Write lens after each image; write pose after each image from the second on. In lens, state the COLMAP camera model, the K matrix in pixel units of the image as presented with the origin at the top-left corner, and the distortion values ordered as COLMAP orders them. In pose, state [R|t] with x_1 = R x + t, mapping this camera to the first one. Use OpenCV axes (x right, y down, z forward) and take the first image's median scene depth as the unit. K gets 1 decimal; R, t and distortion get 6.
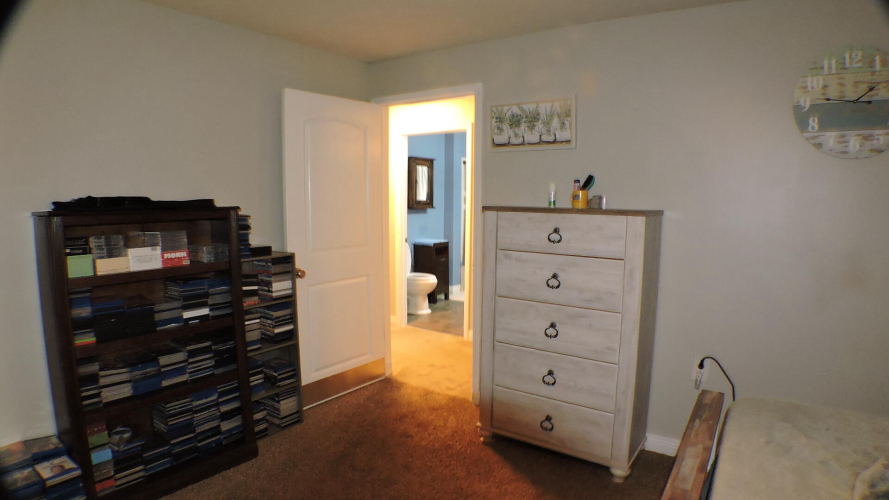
lens RADIAL K [[498.8, 0, 444.5], [0, 498.8, 250.0], [0, 0, 1]] dist [-0.143922, 0.027427]
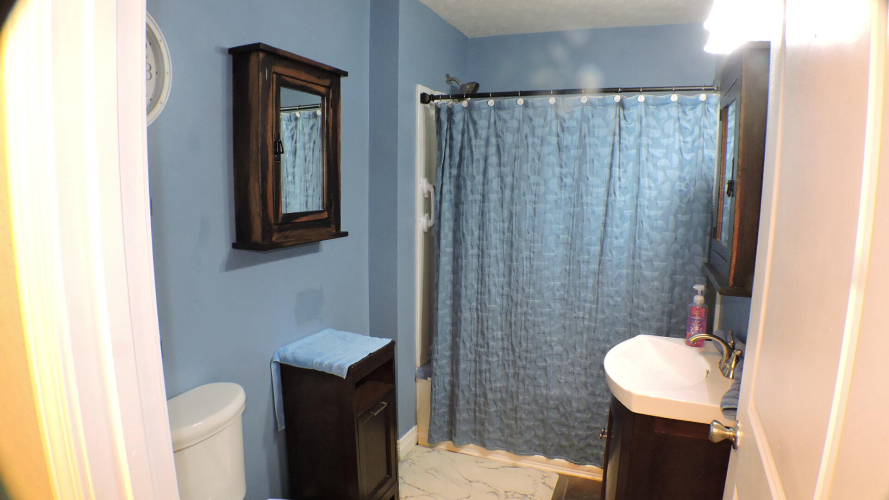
lens RADIAL K [[498.8, 0, 444.5], [0, 498.8, 250.0], [0, 0, 1]] dist [-0.143922, 0.027427]
pose [[0.979861, -0.019967, 0.198680, -0.021058], [0.014337, 0.999455, 0.029734, -0.083517], [-0.199165, -0.026287, 0.979613, 0.699925]]
